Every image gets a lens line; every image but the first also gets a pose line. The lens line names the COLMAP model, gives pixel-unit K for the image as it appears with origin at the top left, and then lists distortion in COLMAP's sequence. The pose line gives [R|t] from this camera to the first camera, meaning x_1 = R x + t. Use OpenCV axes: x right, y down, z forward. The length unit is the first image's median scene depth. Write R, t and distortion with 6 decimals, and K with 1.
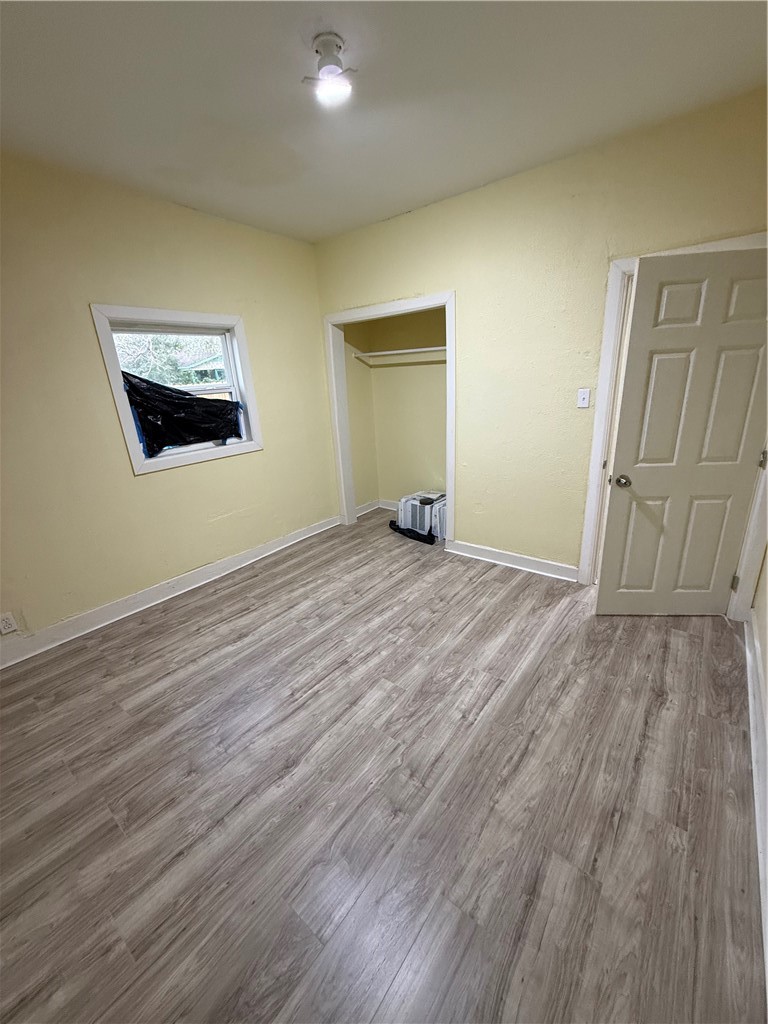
lens RADIAL K [[410.4, 0, 385.3], [0, 410.4, 509.1], [0, 0, 1]] dist [-0.000117, 0.000039]
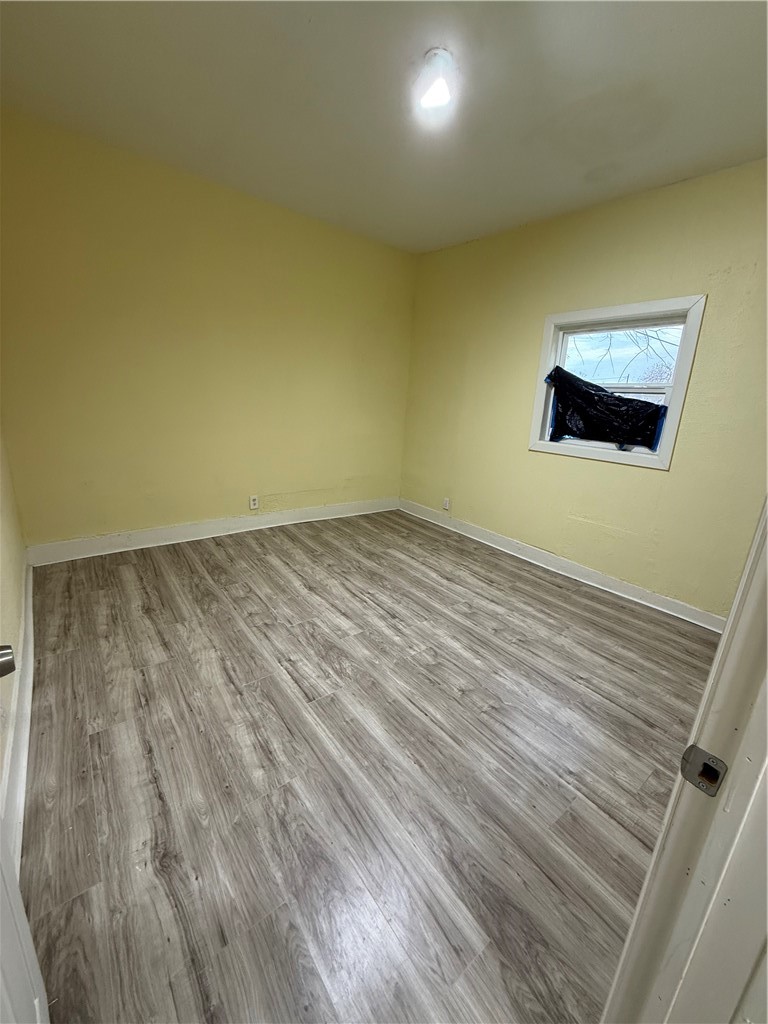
lens RADIAL K [[410.4, 0, 385.3], [0, 410.4, 509.1], [0, 0, 1]] dist [-0.000117, 0.000039]
pose [[-0.248605, 0.293118, -0.923189, 0.880505], [-0.341063, 0.865580, 0.366672, -0.292235], [0.906571, 0.406022, -0.115216, 1.020308]]
